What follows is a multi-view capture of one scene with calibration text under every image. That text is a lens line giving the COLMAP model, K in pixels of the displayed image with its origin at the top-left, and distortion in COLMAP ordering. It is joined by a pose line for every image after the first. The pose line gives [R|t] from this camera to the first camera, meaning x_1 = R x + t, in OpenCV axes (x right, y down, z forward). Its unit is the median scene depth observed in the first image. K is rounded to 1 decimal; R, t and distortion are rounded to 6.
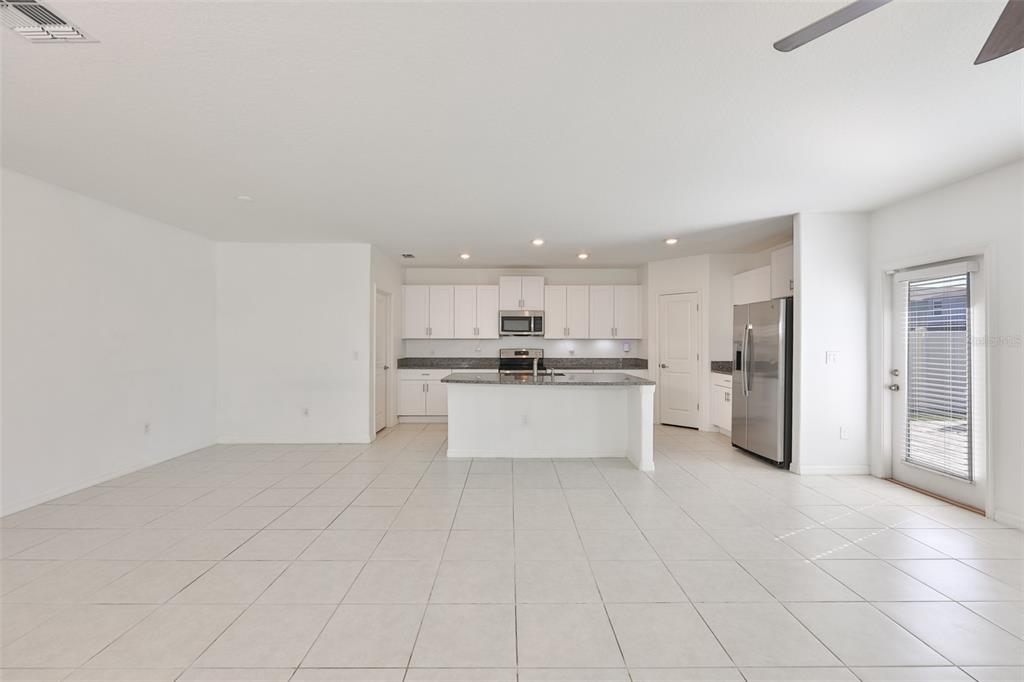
lens RADIAL K [[439.5, 0, 517.8], [0, 439.5, 347.7], [0, 0, 1]] dist [0.000999, -0.000458]
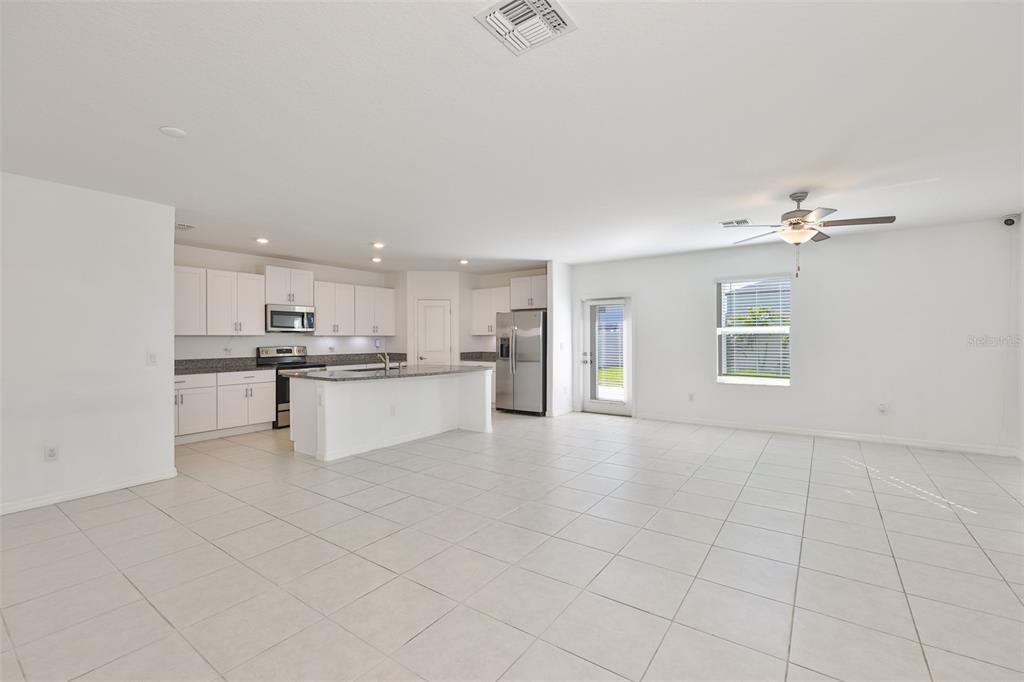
lens RADIAL K [[439.5, 0, 508.7], [0, 439.5, 339.0], [0, 0, 1]] dist [0.000999, -0.000458]
pose [[0.594948, -0.005319, 0.803746, -0.466384], [0.015337, 0.999871, -0.004736, -0.001602], [-0.803618, 0.015145, 0.594953, 0.082106]]
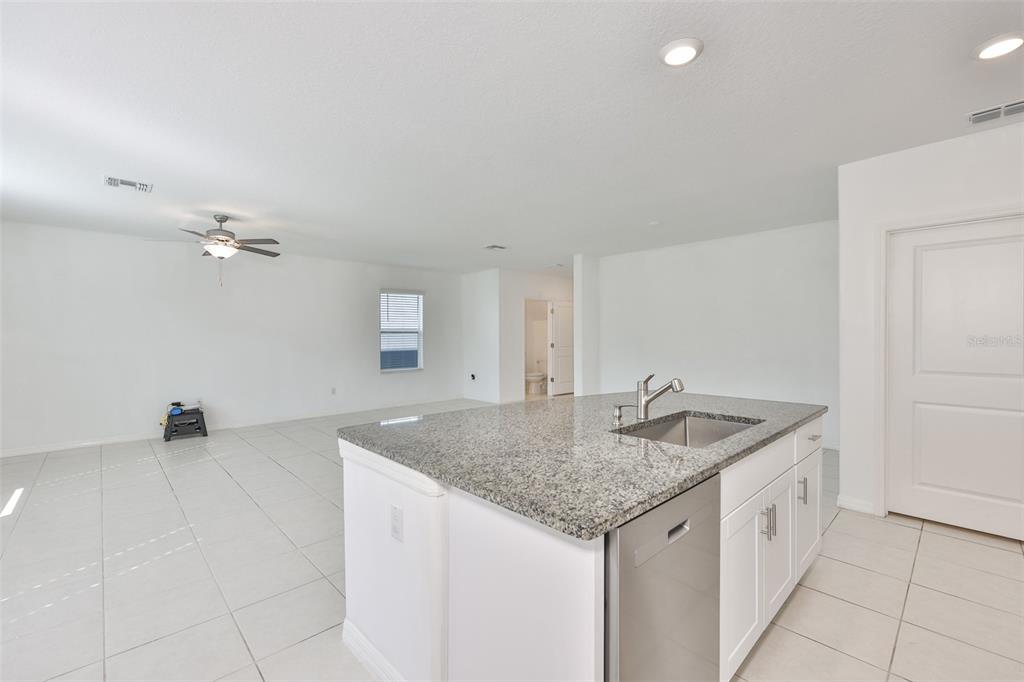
lens RADIAL K [[439.5, 0, 503.3], [0, 439.5, 340.3], [0, 0, 1]] dist [0.000999, -0.000458]
pose [[-0.753579, 0.009266, -0.657292, 0.299899], [-0.004238, 0.999811, 0.018953, -0.010328], [0.657343, 0.017068, -0.753398, 0.878443]]
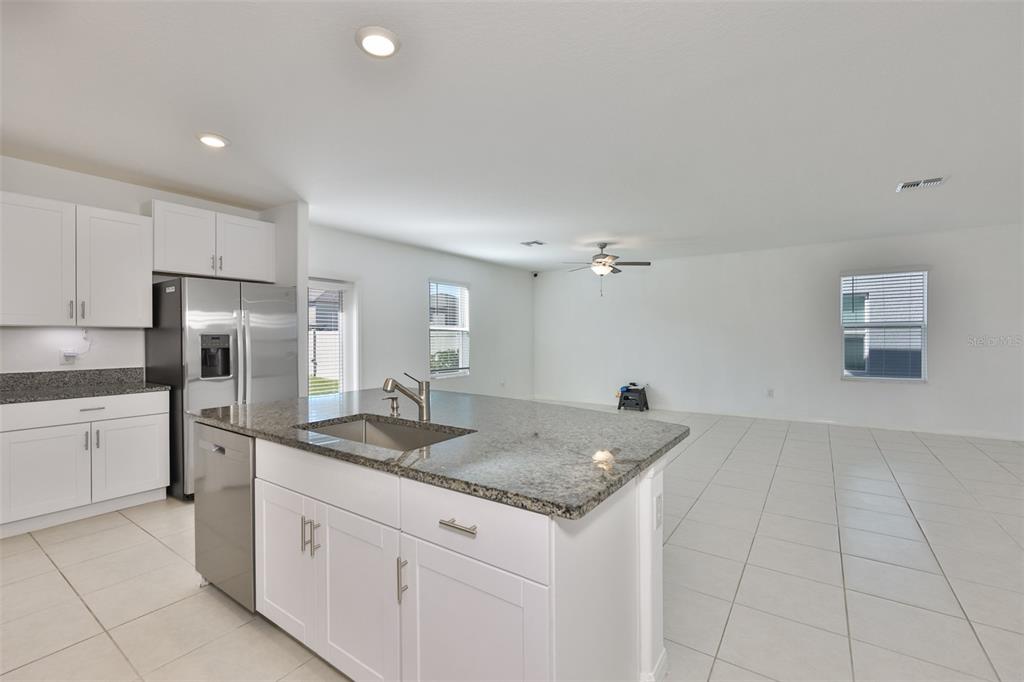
lens RADIAL K [[439.5, 0, 527.4], [0, 439.5, 336.4], [0, 0, 1]] dist [0.000999, -0.000458]
pose [[-0.818769, 0.004952, 0.574102, -0.189773], [0.012888, 0.999869, 0.009757, -0.006879], [-0.573979, 0.015388, -0.818725, 0.911982]]
